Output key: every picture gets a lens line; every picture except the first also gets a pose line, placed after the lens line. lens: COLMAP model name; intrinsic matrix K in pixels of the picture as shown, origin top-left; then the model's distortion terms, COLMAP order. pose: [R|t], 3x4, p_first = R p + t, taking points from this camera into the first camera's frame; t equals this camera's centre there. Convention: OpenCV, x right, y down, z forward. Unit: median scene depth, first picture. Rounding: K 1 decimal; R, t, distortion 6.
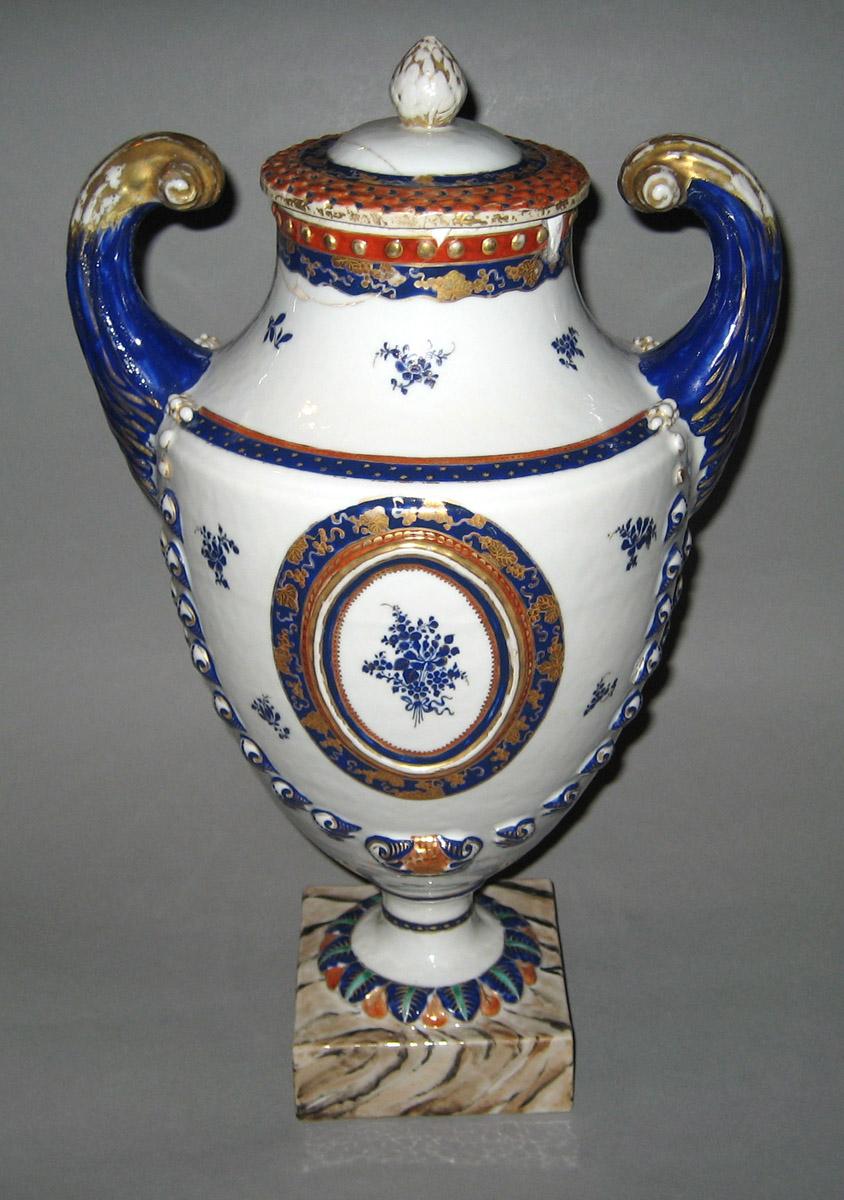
lens RADIAL K [[1264.3, 0, 422.3], [0, 1264.3, 599.0], [0, 0, 1]] dist [0.127949, 0.000000]
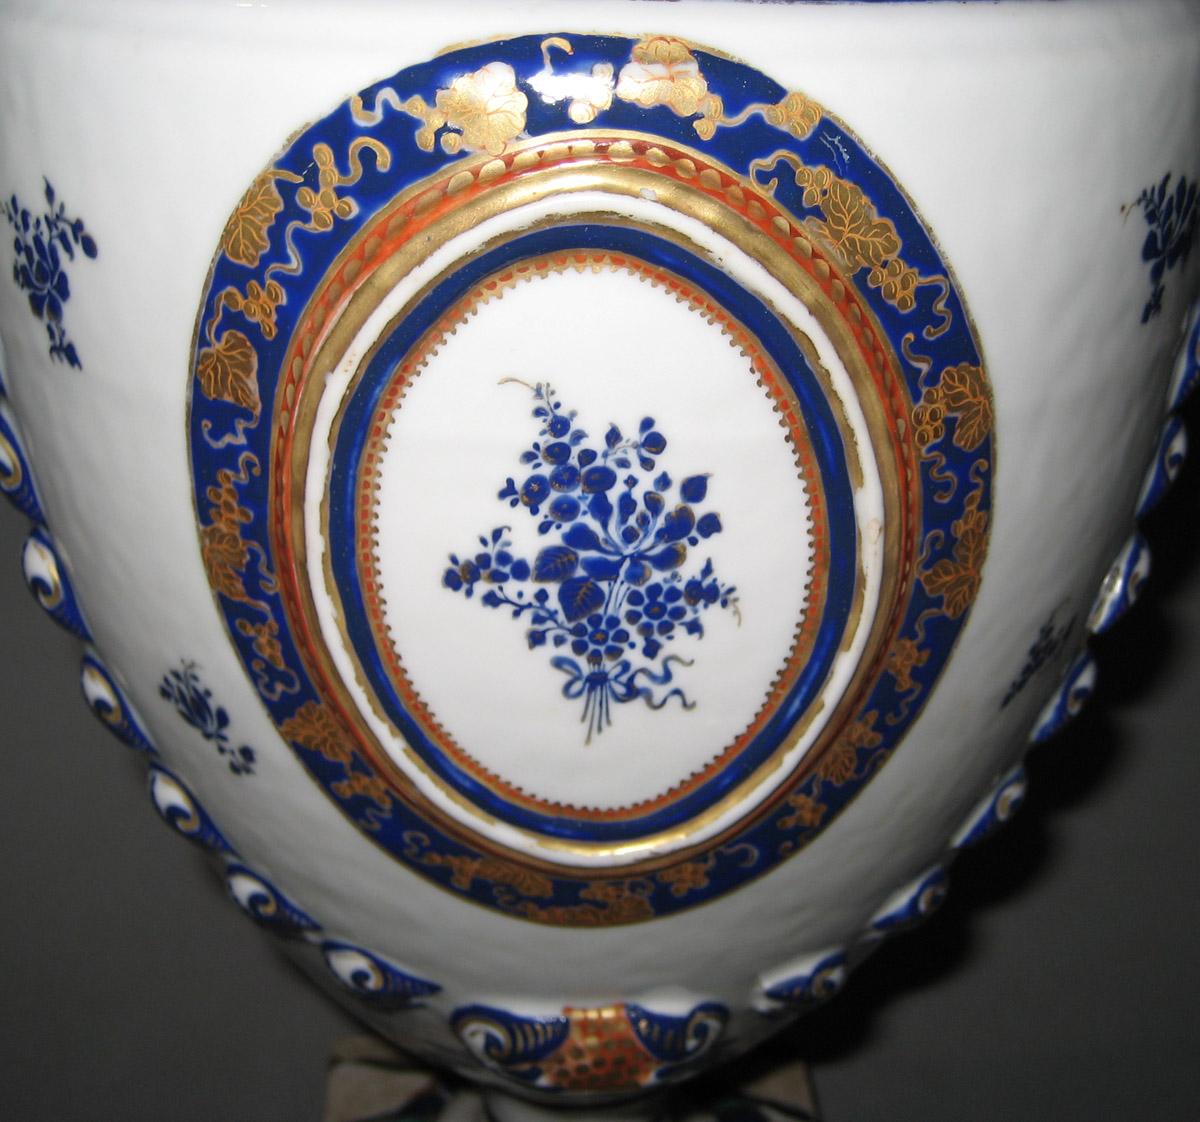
lens RADIAL K [[1296.7, 0, 572.1], [0, 1296.7, 555.3], [0, 0, 1]] dist [-0.048628, 0.000000]
pose [[0.998552, -0.001293, 0.053779, -0.031783], [0.003476, 0.999173, -0.040515, 0.064852], [-0.053682, 0.040643, 0.997731, 0.652693]]
